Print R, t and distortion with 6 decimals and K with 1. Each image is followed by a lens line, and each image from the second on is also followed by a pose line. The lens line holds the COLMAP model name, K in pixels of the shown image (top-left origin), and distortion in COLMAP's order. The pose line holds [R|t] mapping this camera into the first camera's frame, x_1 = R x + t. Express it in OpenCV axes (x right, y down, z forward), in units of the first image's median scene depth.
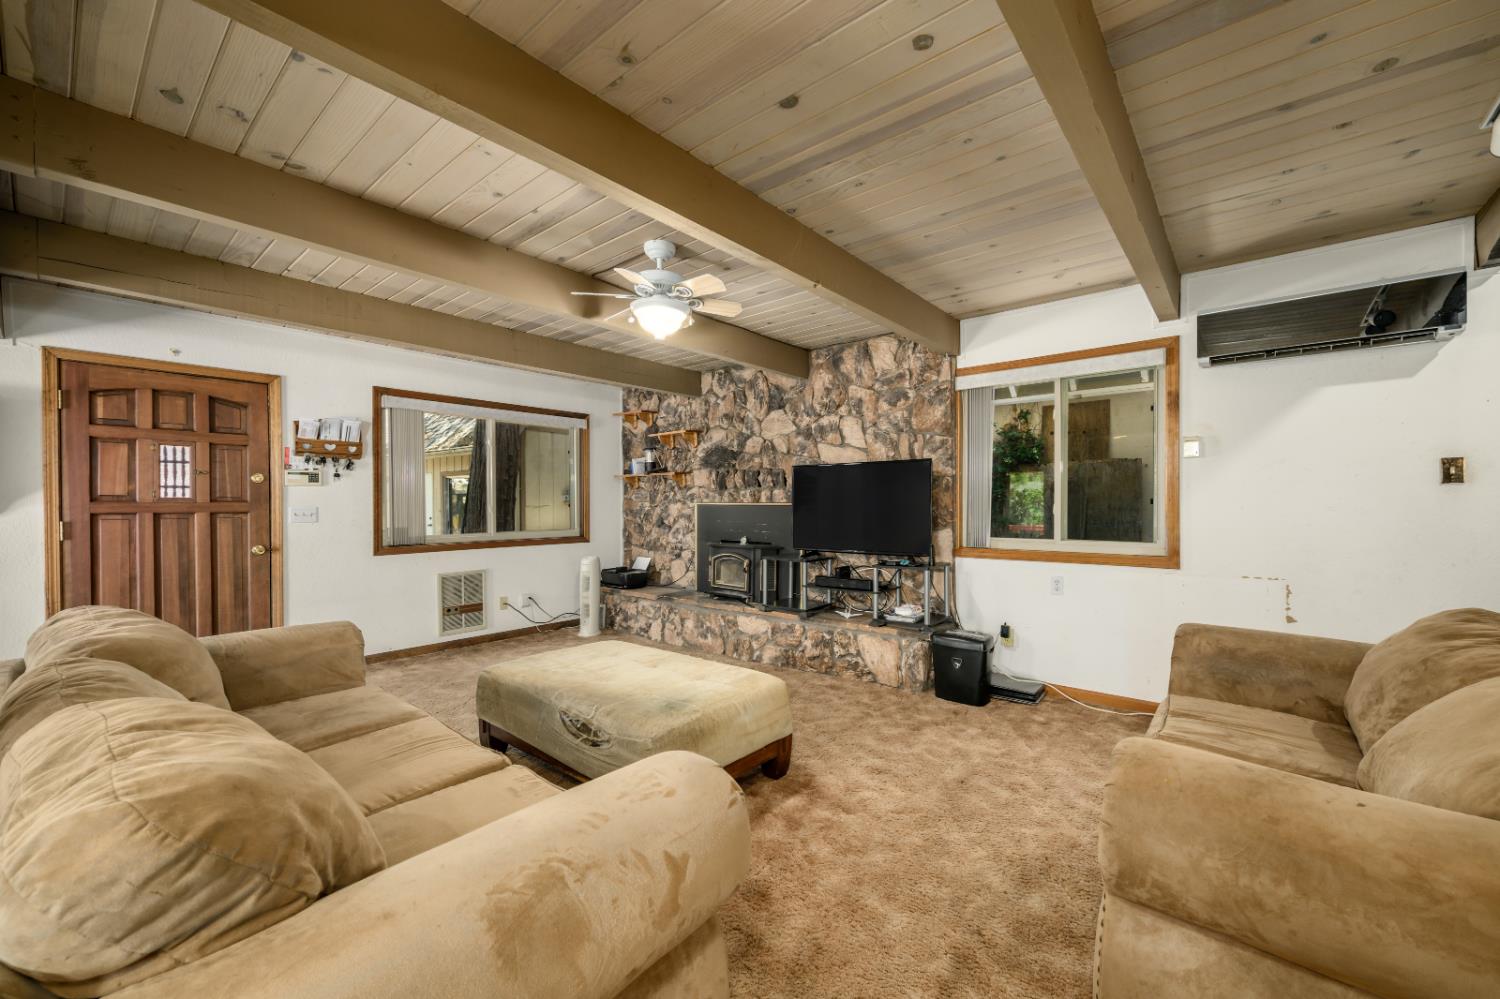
lens RADIAL K [[587.0, 0, 759.4], [0, 587.0, 505.9], [0, 0, 1]] dist [0.000842, -0.000061]
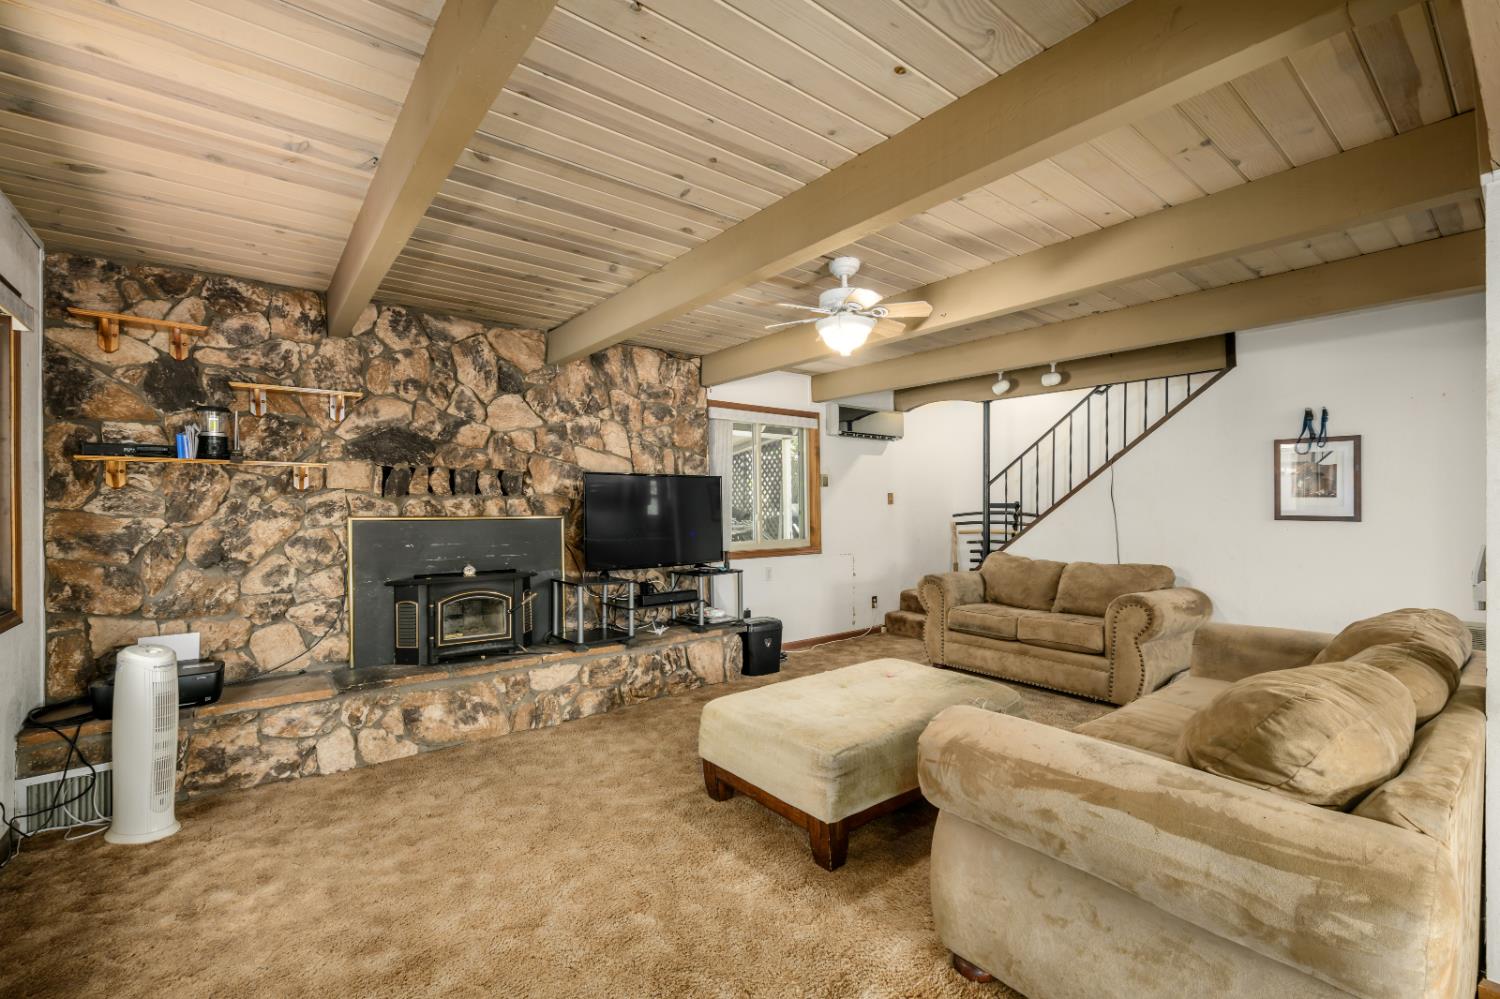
lens RADIAL K [[638.1, 0, 750.0], [0, 638.1, 499.5], [0, 0, 1]] dist [-0.000492, -0.000079]
pose [[0.216231, 0.015628, 0.976217, -0.751604], [0.008103, 0.999809, -0.017800, -0.010033], [-0.976309, 0.011759, 0.216063, 0.554053]]
